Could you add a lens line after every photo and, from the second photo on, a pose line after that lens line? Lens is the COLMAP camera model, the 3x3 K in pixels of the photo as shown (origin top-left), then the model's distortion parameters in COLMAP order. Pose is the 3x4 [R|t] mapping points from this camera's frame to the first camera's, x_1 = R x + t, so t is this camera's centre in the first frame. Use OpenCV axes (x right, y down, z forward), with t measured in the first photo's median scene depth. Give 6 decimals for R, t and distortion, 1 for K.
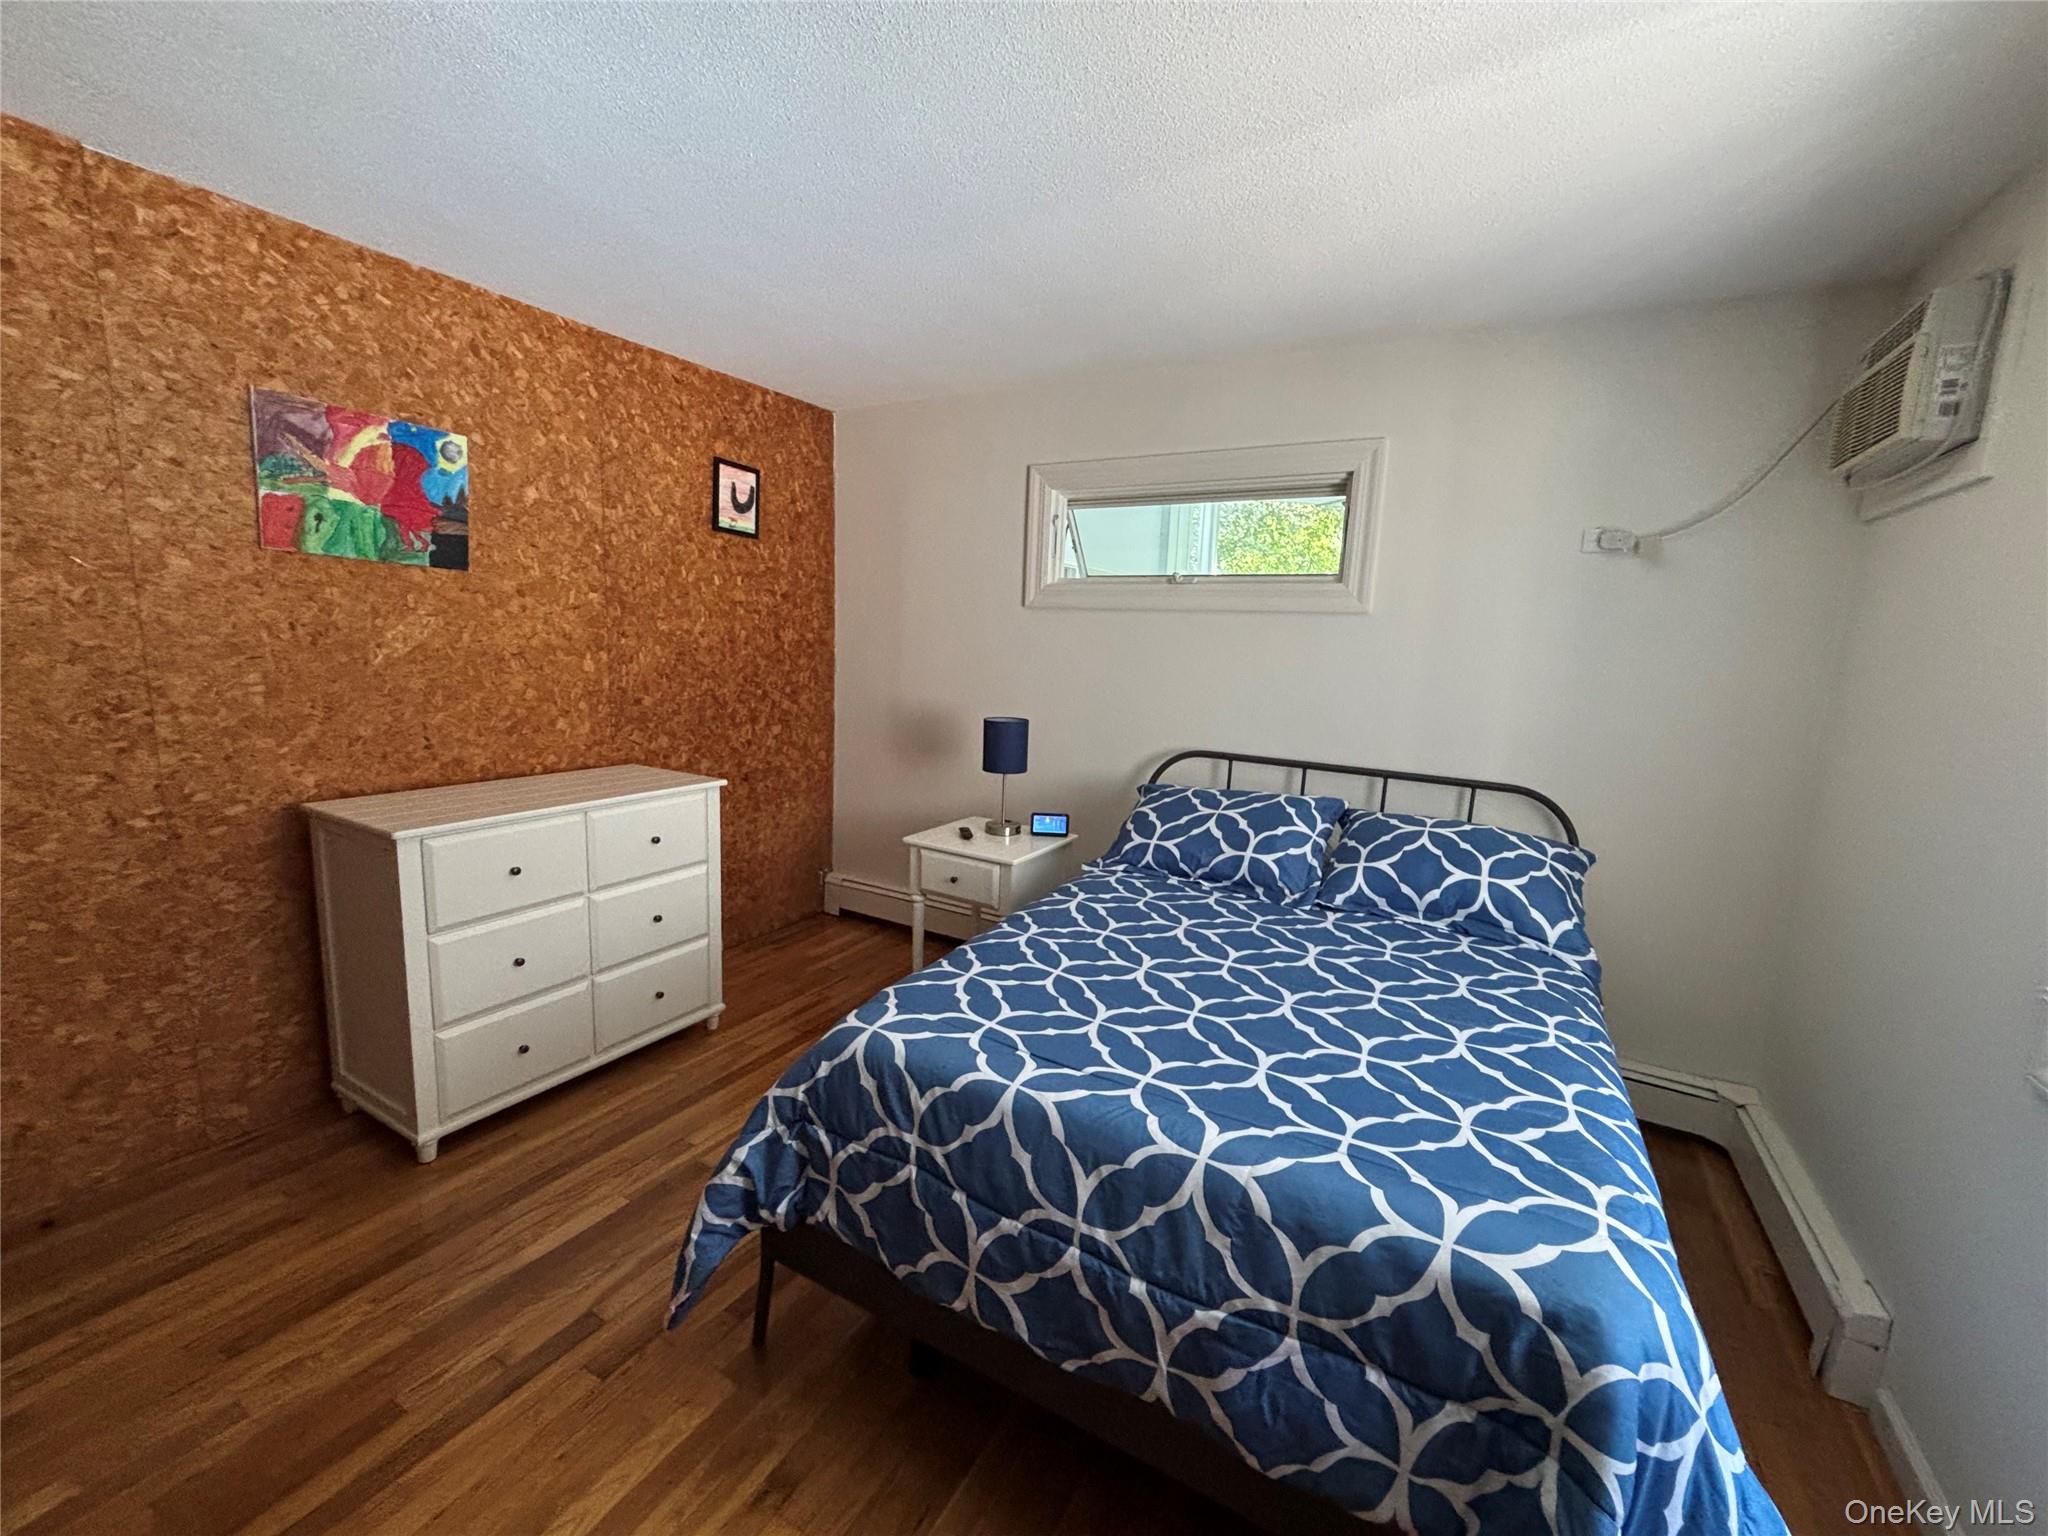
lens RADIAL K [[838.3, 0, 1037.4], [0, 838.3, 777.0], [0, 0, 1]] dist [-0.011812, 0.003948]
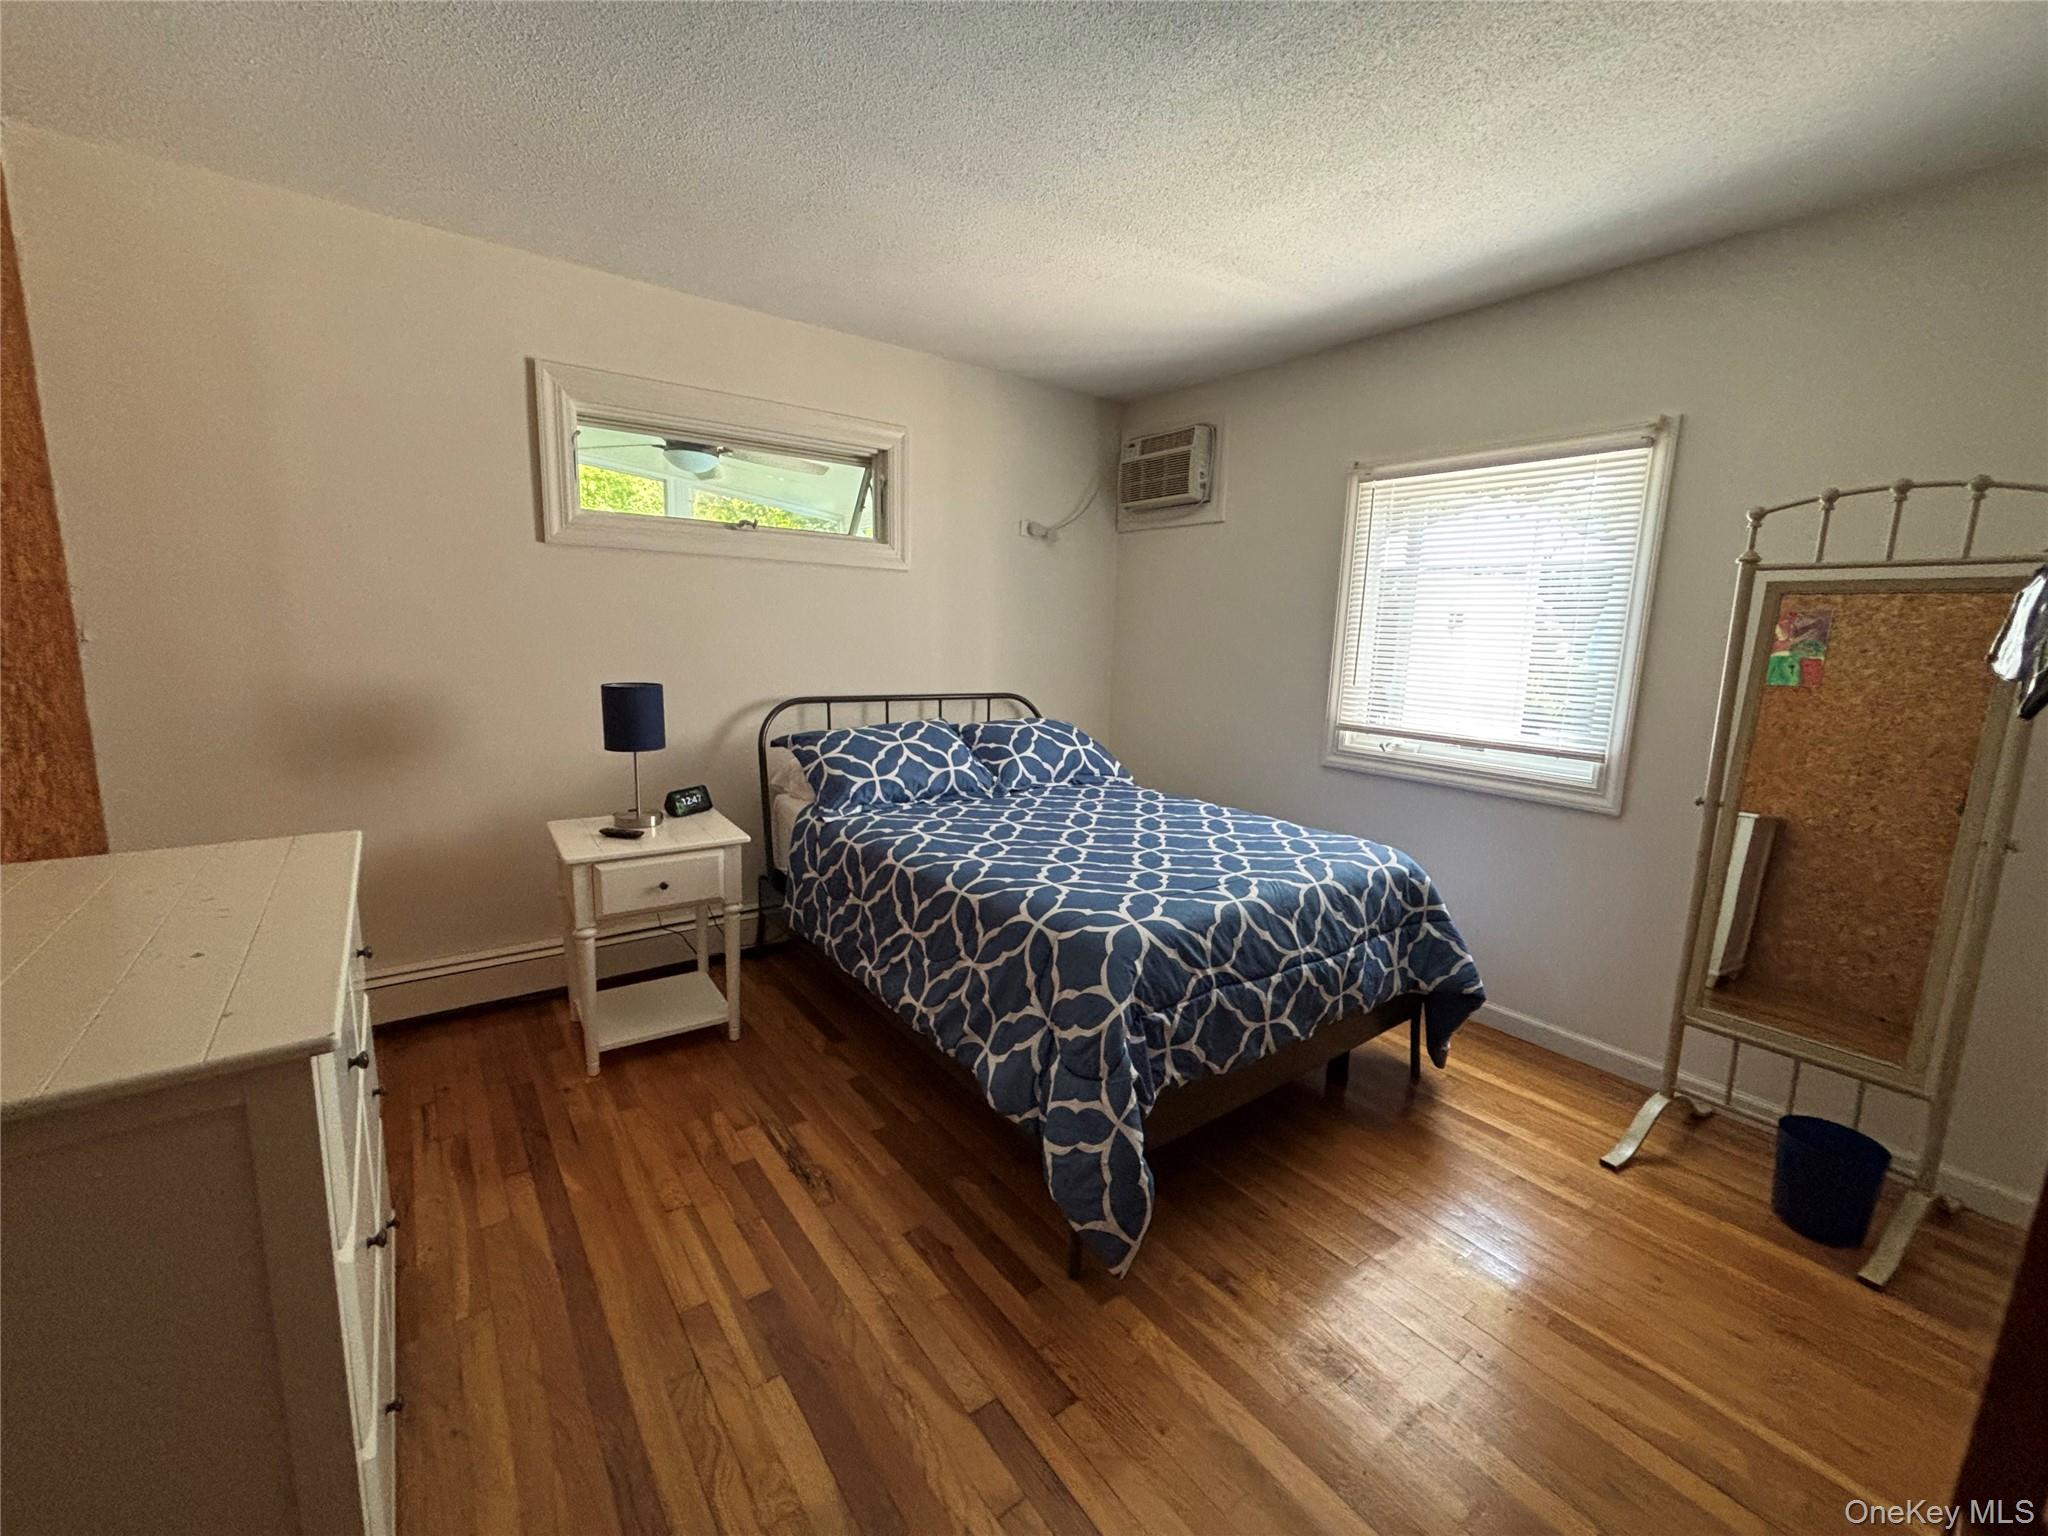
lens RADIAL K [[838.3, 0, 1027.3], [0, 838.3, 773.1], [0, 0, 1]] dist [-0.011812, 0.003948]
pose [[0.388371, -0.184627, 0.902818, -0.871443], [0.140239, 0.980153, 0.140115, -0.060887], [-0.910770, 0.072193, 0.406555, 0.441150]]
